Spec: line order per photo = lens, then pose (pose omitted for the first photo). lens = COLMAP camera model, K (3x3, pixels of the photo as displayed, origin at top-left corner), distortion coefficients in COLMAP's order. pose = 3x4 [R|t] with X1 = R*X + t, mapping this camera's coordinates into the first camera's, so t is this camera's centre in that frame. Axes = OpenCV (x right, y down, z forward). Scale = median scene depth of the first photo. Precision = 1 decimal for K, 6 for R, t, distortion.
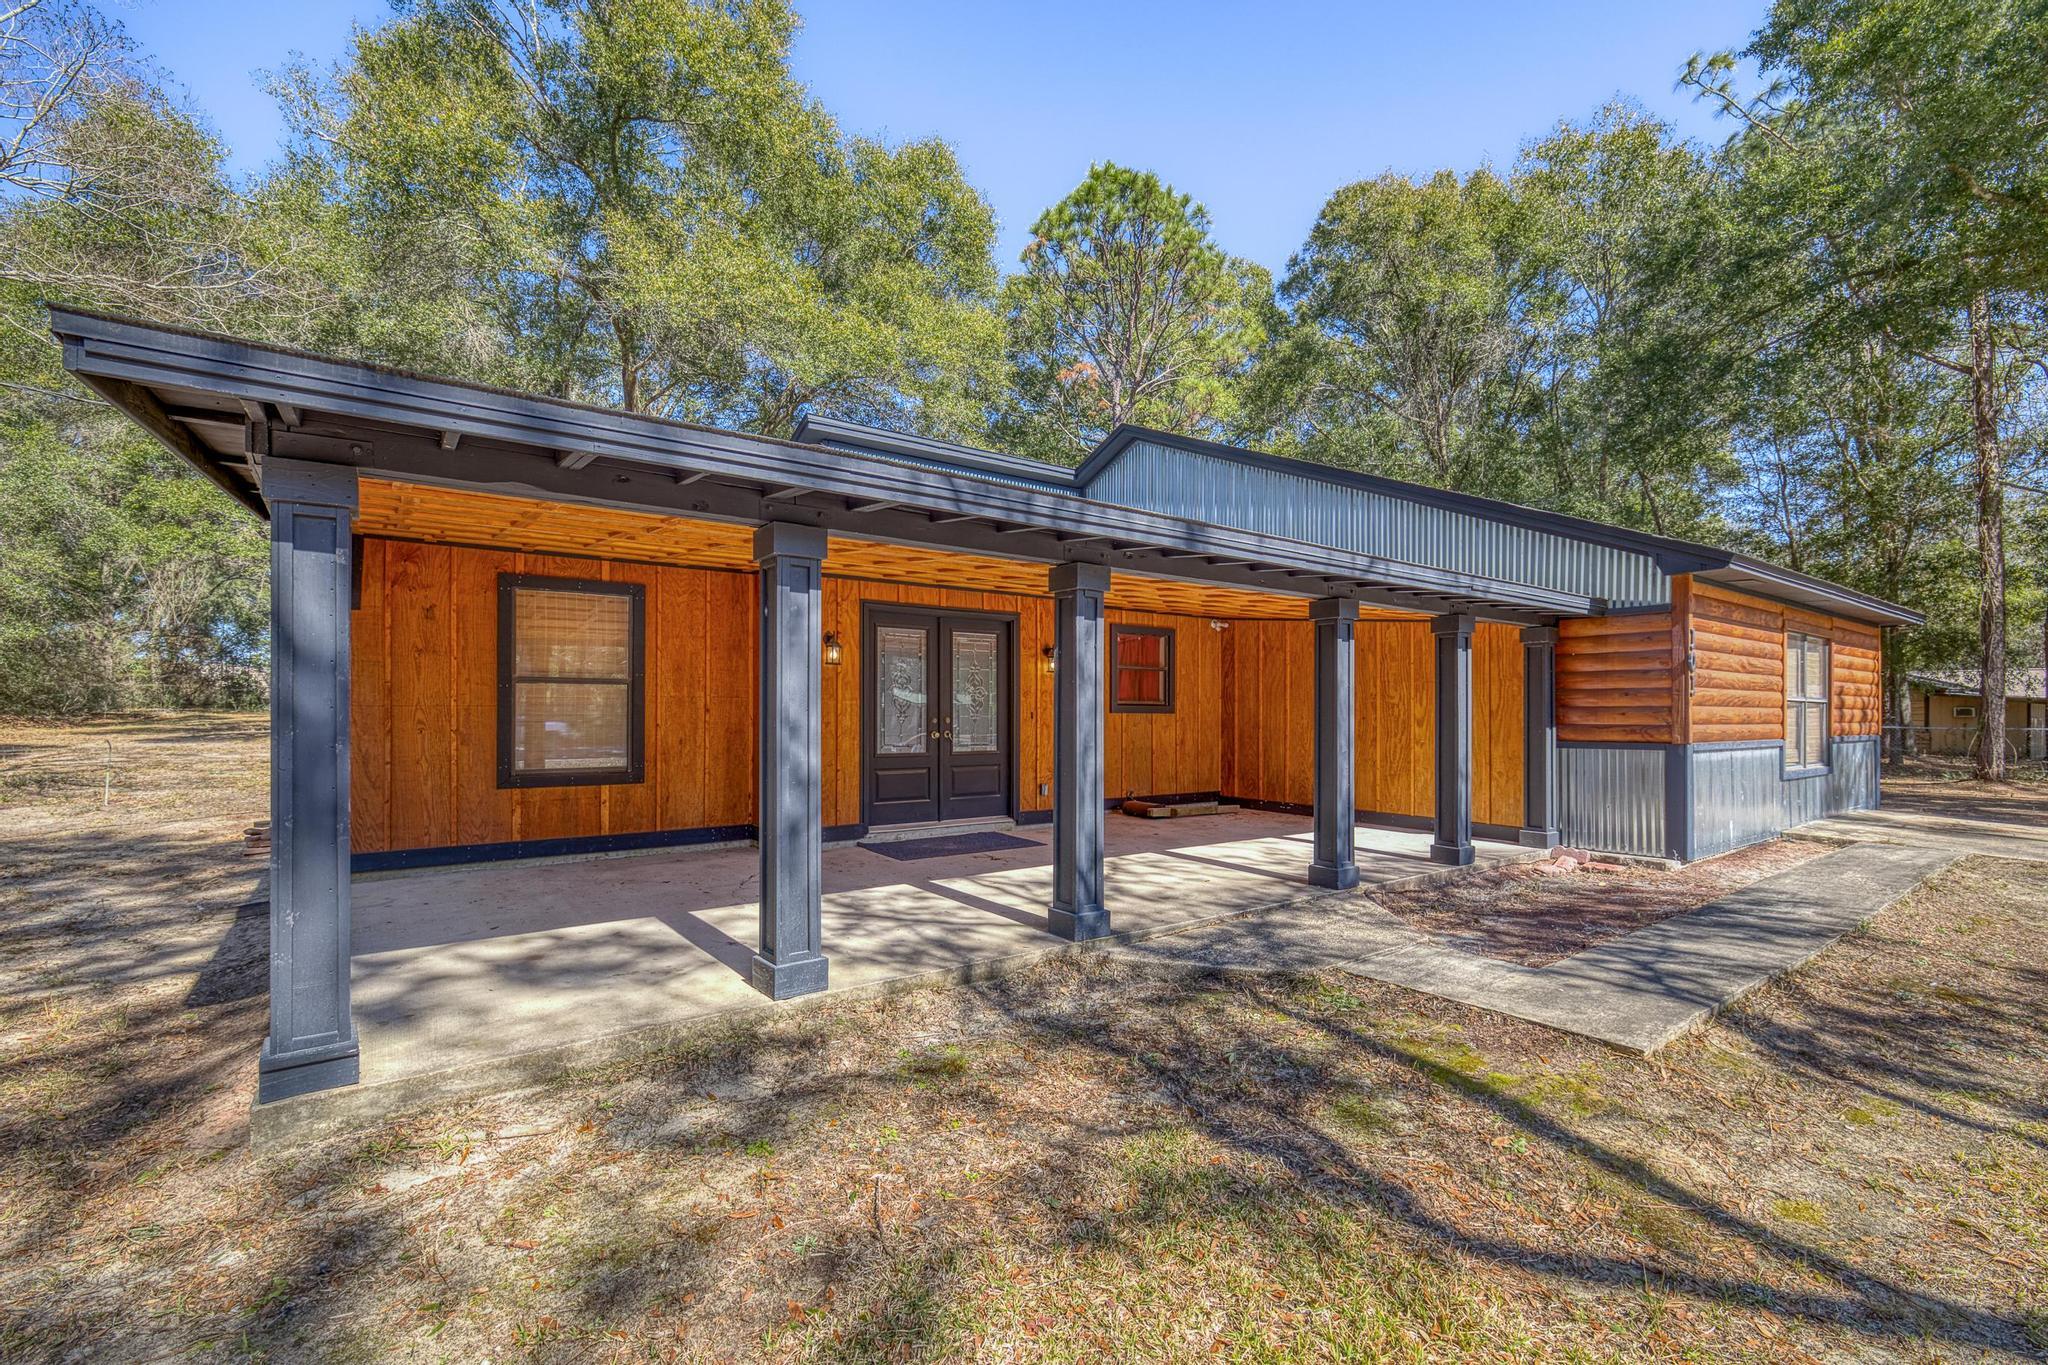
lens RADIAL K [[874.4, 0, 1004.3], [0, 874.4, 708.8], [0, 0, 1]] dist [0.002927, -0.000113]
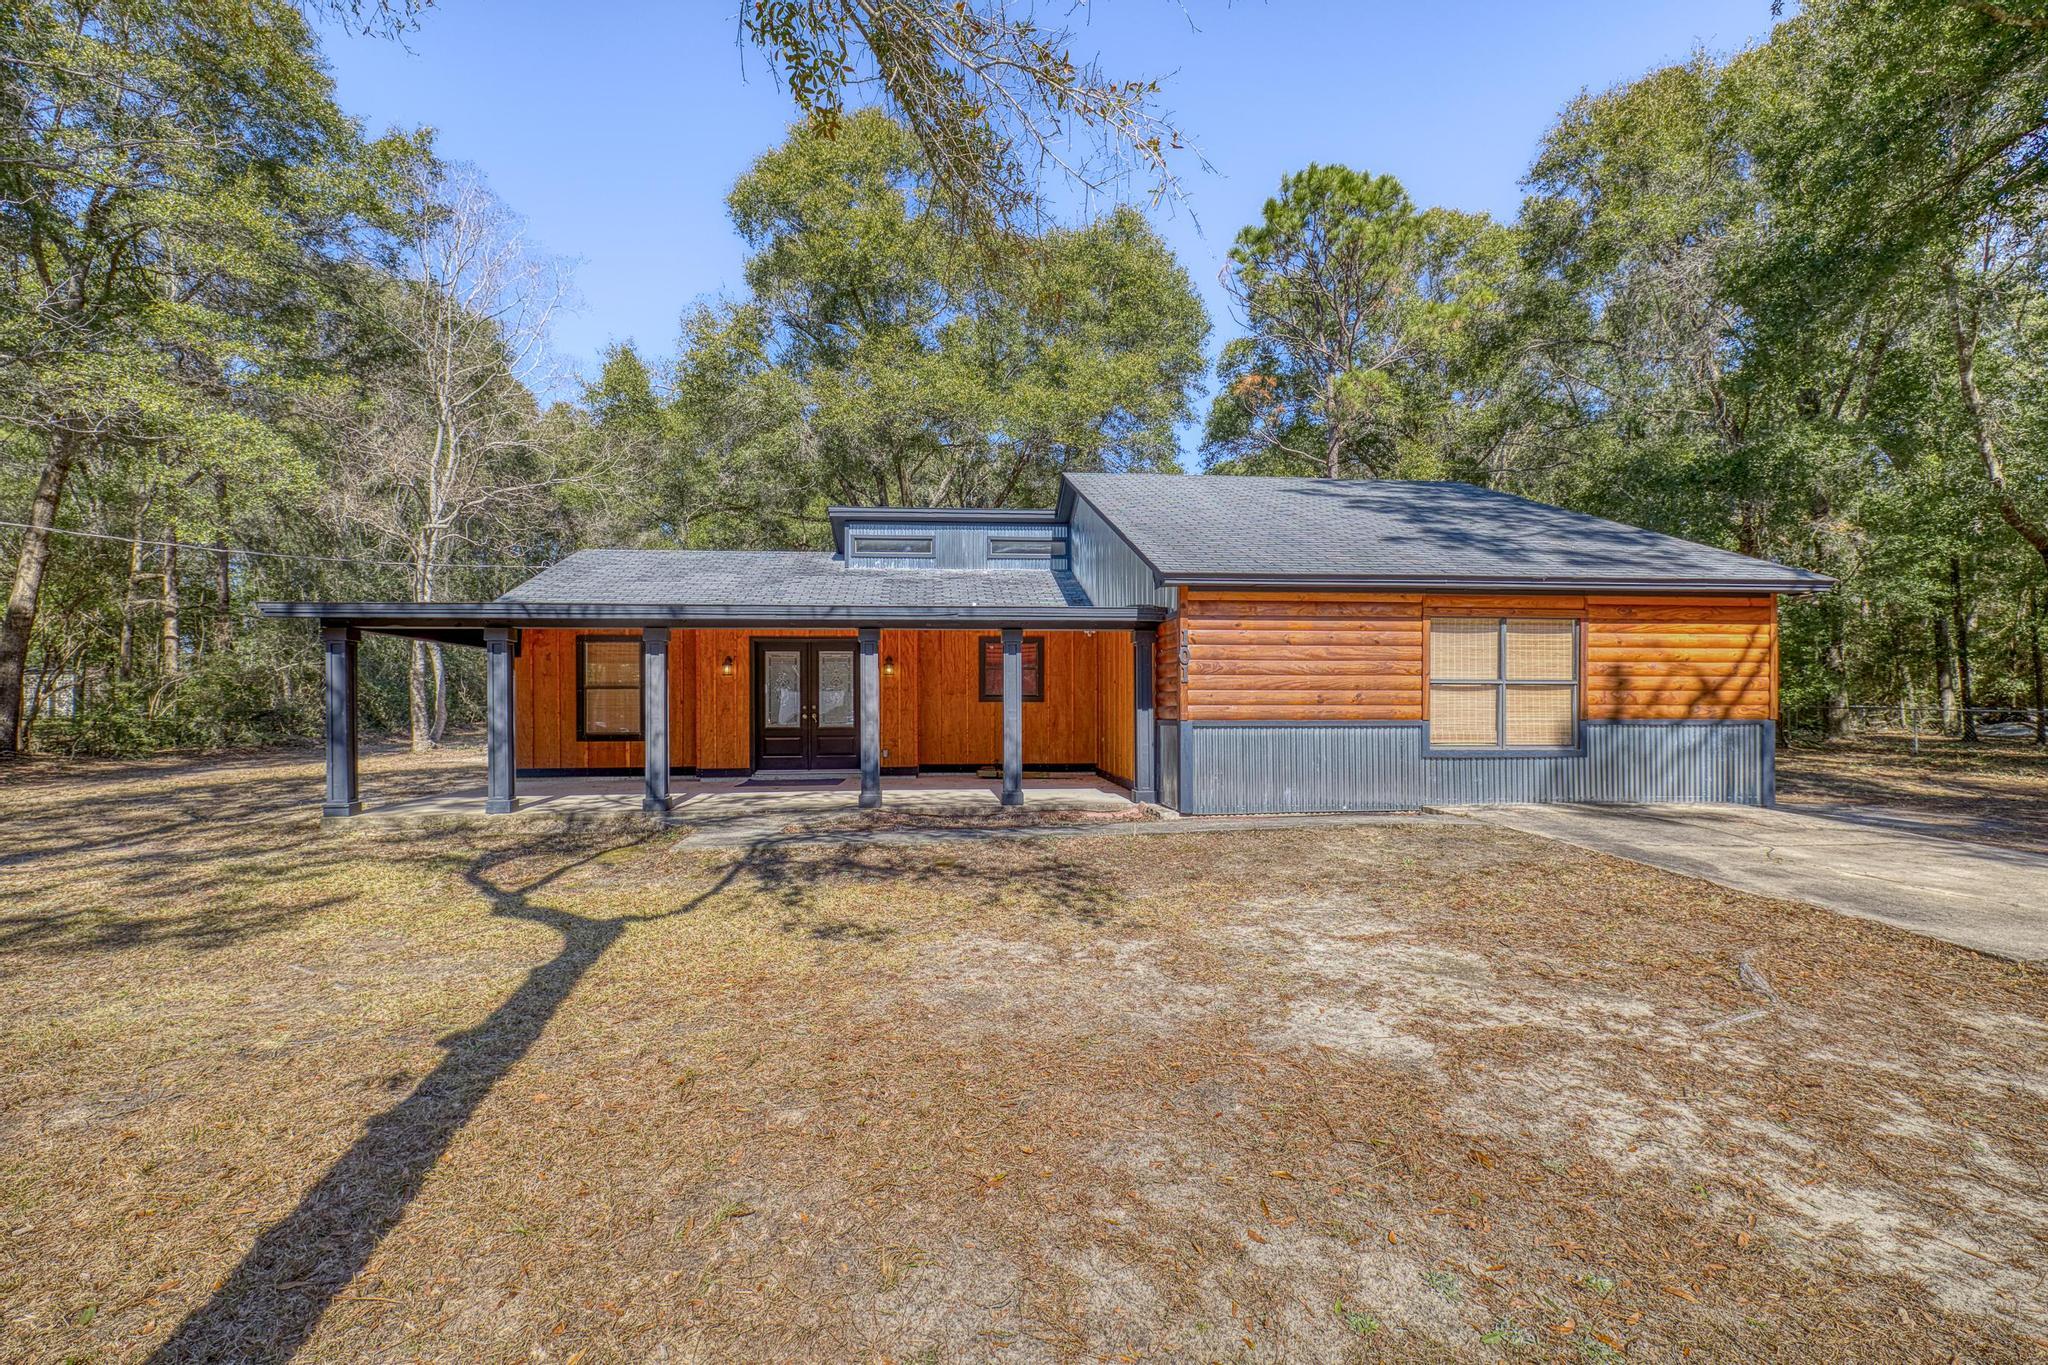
lens RADIAL K [[874.4, 0, 1018.2], [0, 874.4, 700.3], [0, 0, 1]] dist [0.002927, -0.000113]
pose [[0.864359, -0.010354, -0.502769, 1.108192], [0.009175, 0.999946, -0.004820, 0.012371], [0.502792, -0.000447, 0.864408, -0.205393]]
